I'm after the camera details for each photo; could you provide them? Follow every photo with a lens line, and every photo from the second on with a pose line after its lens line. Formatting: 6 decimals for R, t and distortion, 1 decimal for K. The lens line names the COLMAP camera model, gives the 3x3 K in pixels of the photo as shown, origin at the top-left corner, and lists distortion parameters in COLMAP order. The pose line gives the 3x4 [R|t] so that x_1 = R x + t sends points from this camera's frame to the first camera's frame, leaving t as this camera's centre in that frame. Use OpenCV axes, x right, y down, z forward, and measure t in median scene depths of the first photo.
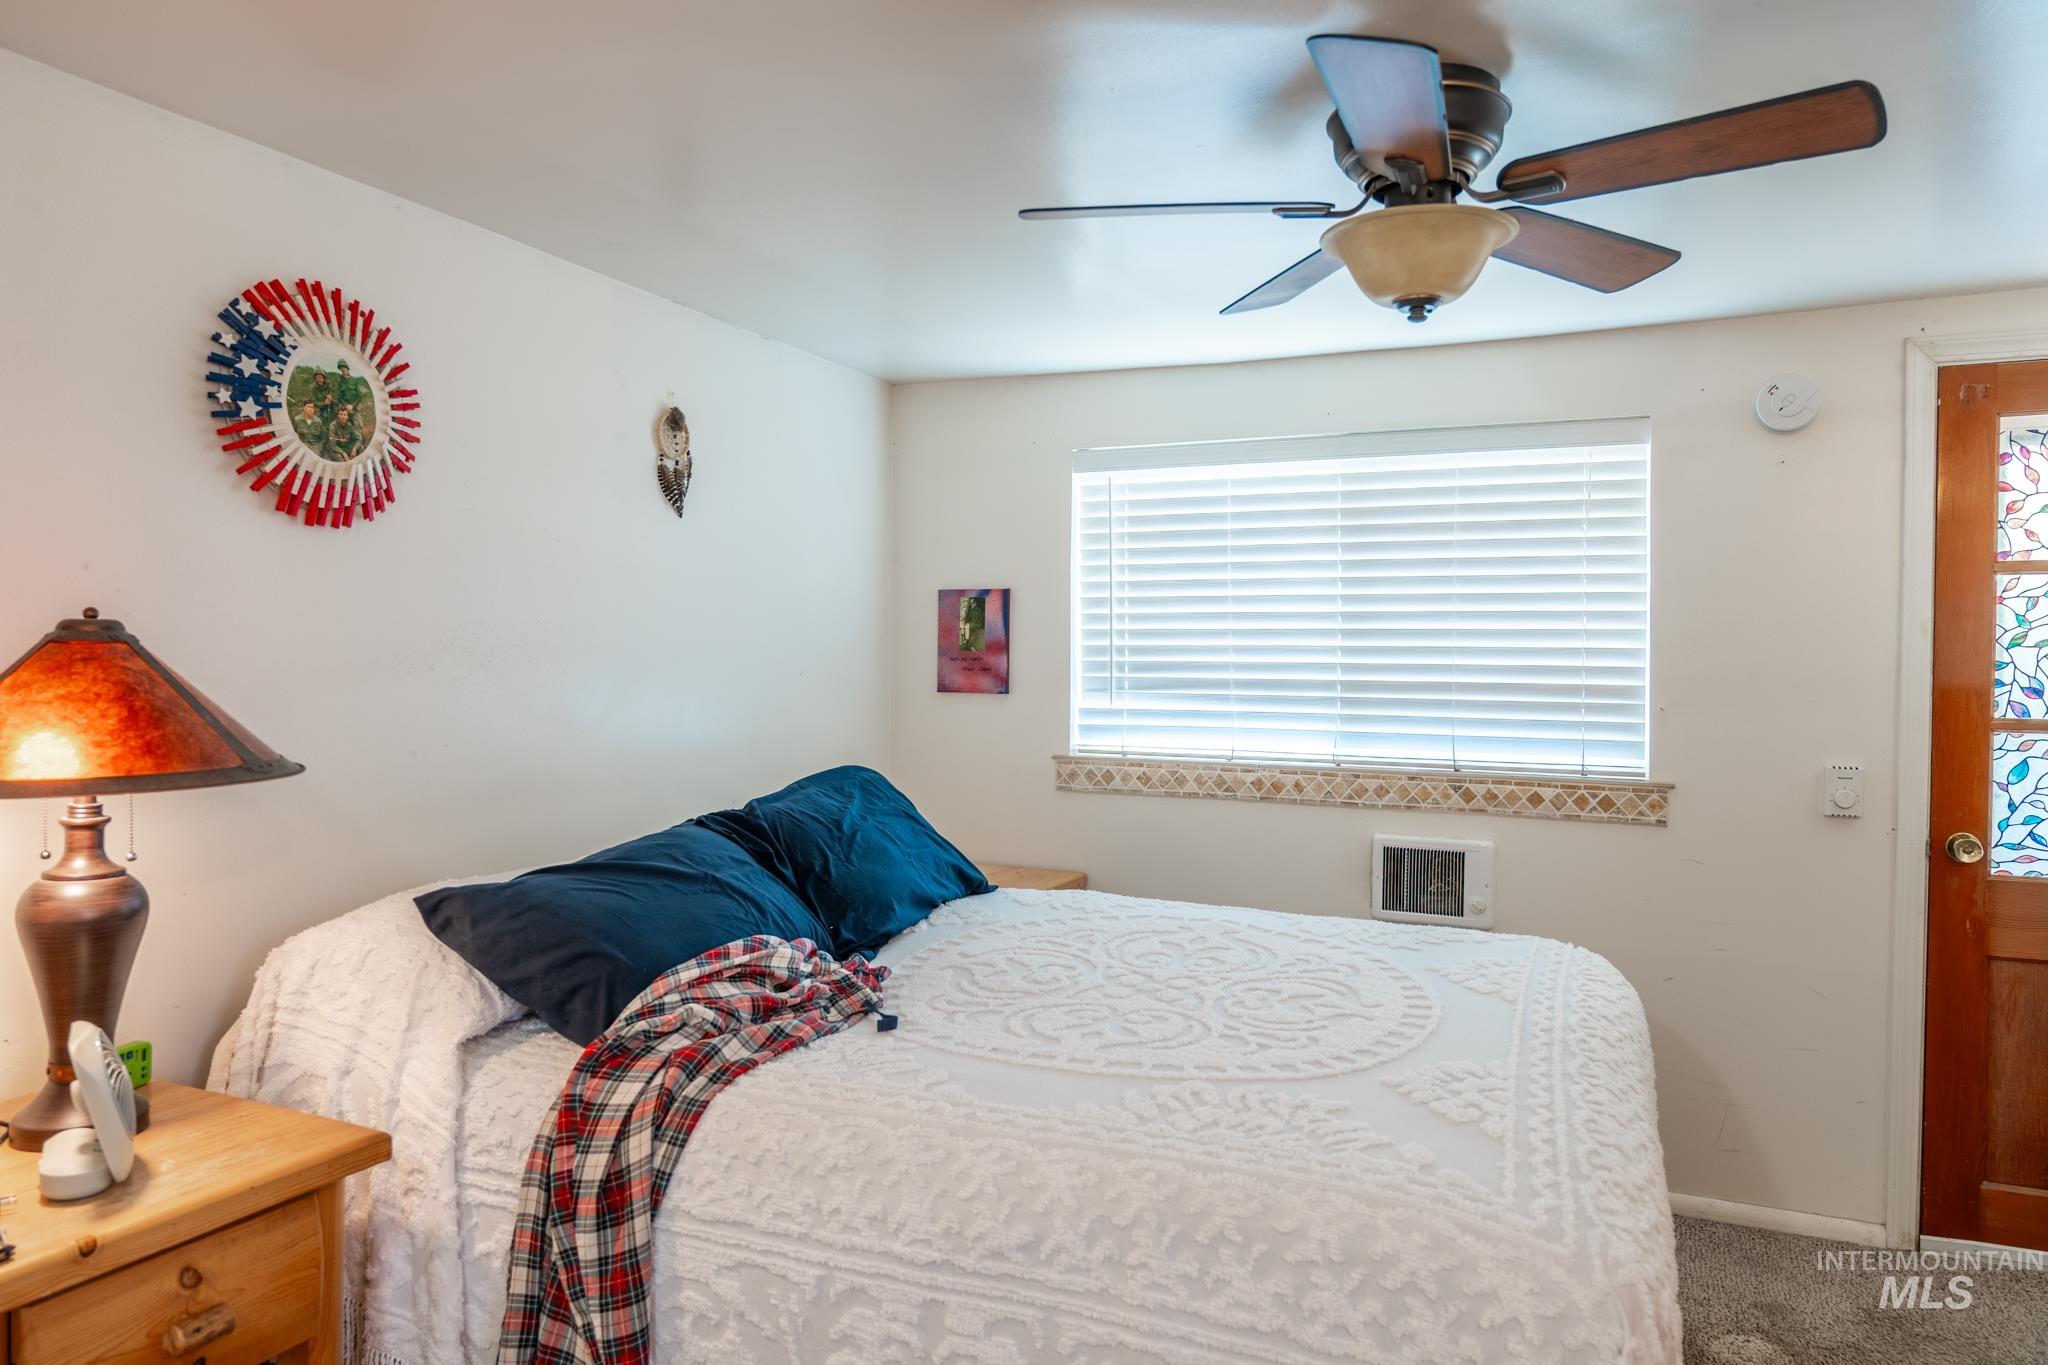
lens RADIAL K [[1355.2, 0, 1022.4], [0, 1355.2, 672.2], [0, 0, 1]] dist [-0.011389, -0.001224]
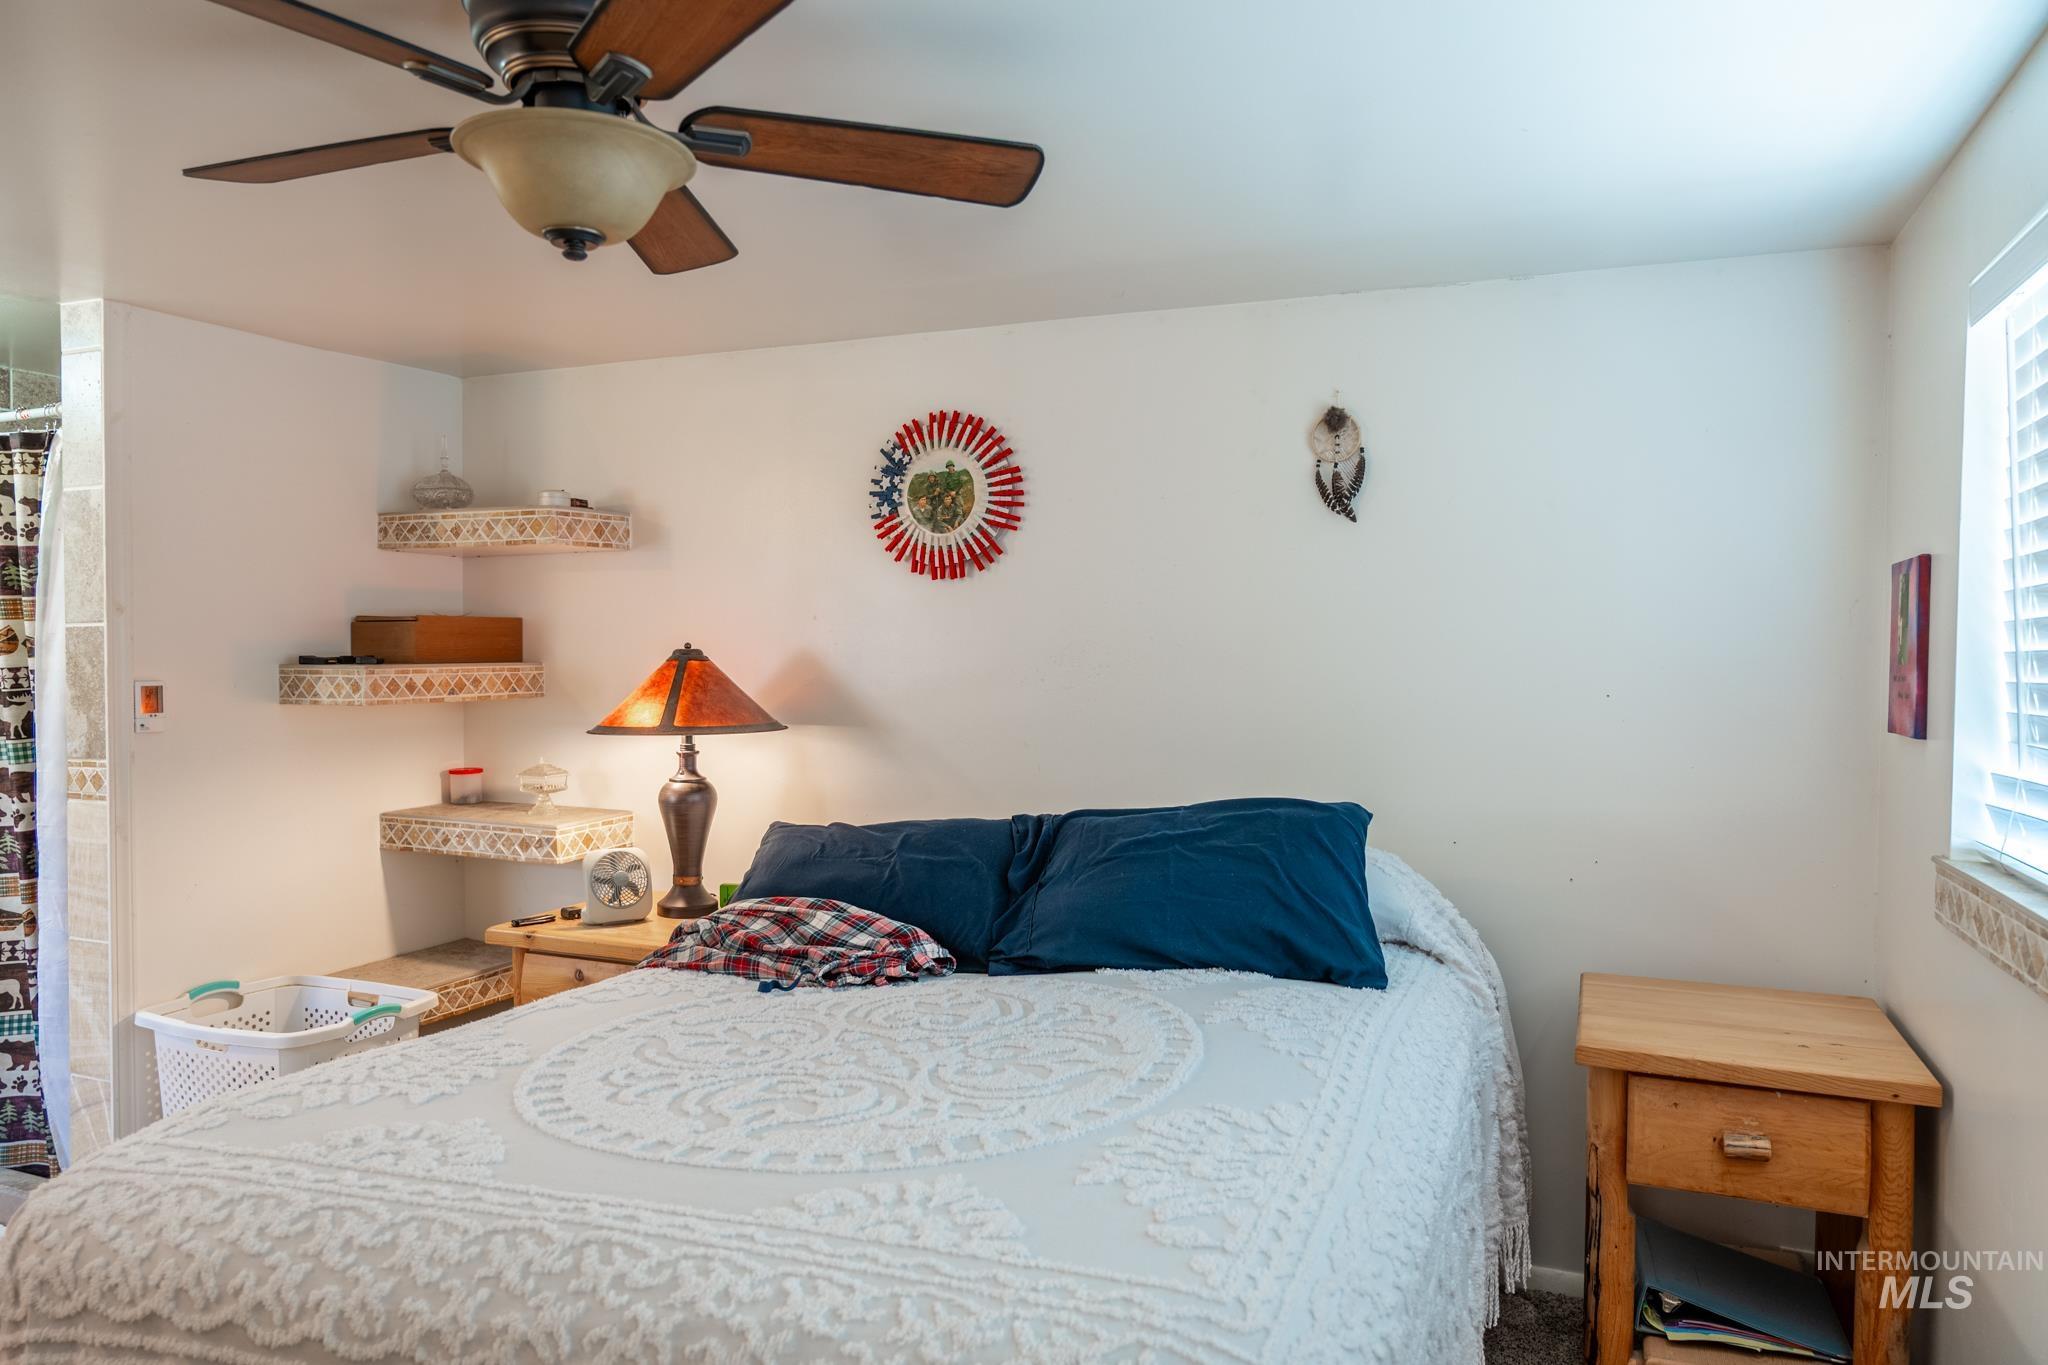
lens RADIAL K [[1355.2, 0, 1024.6], [0, 1355.2, 686.5], [0, 0, 1]] dist [-0.011389, -0.001224]
pose [[0.029460, 0.014383, -0.999462, 0.952817], [-0.016325, 0.999770, 0.013907, -0.014487], [0.999433, 0.015906, 0.029688, 1.060943]]
